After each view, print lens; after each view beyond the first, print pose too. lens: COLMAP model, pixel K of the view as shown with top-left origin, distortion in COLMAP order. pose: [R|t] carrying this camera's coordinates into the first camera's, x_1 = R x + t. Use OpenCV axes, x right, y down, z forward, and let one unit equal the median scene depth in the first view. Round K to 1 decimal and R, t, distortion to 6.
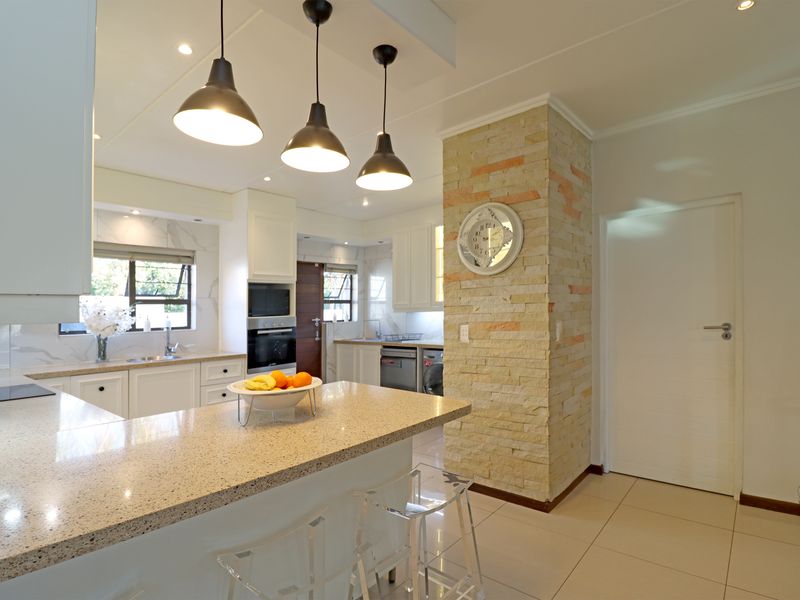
lens RADIAL K [[419.0, 0, 427.4], [0, 419.0, 289.5], [0, 0, 1]] dist [-0.000730, -0.000505]
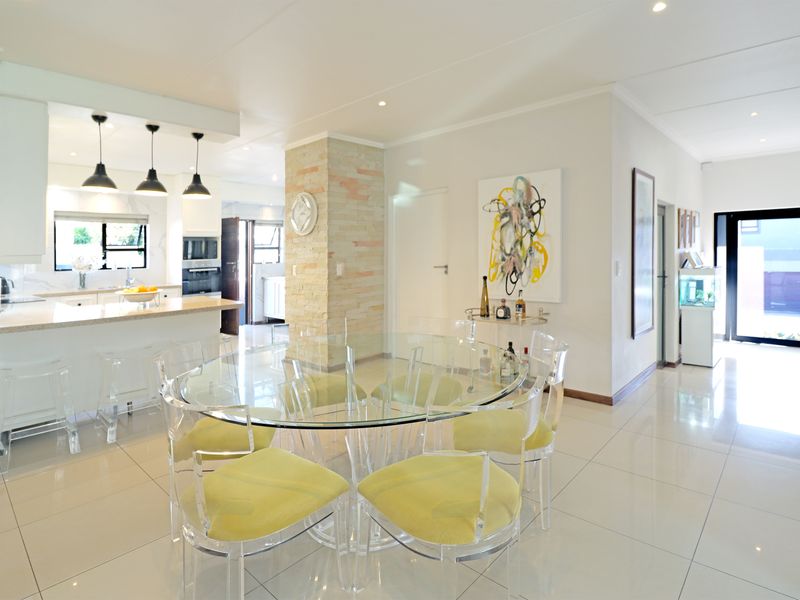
lens RADIAL K [[416.0, 0, 424.3], [0, 416.0, 230.5], [0, 0, 1]] dist [0.001601, 0.000162]
pose [[0.999656, -0.001363, -0.026176, 0.455795], [0.001308, 0.999997, -0.002114, -0.033996], [0.026178, 0.002079, 0.999655, -0.439351]]
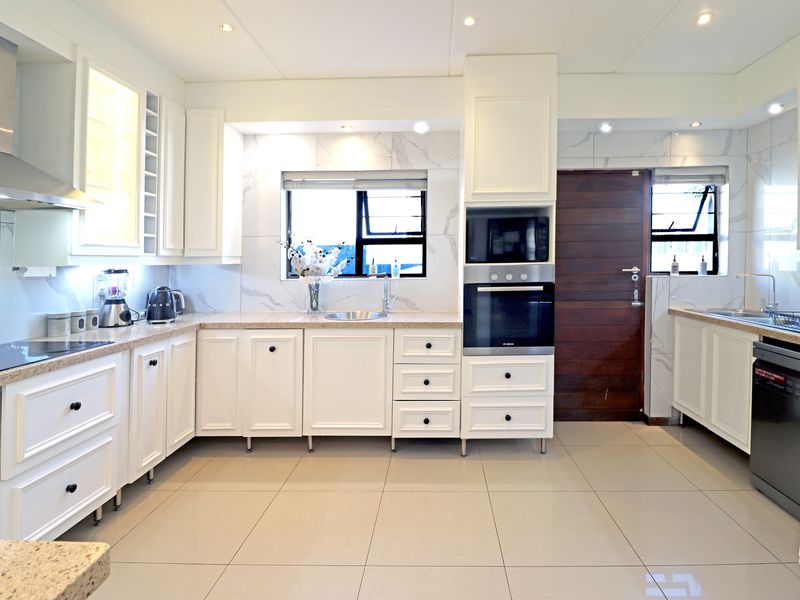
lens RADIAL K [[449.2, 0, 433.6], [0, 449.2, 252.6], [0, 0, 1]] dist [-0.003125, -0.001093]
pose [[0.607248, 0.006952, -0.794482, 0.071895], [0.034240, 0.998804, 0.034911, 0.024271], [0.793774, -0.048402, 0.606283, 0.559629]]
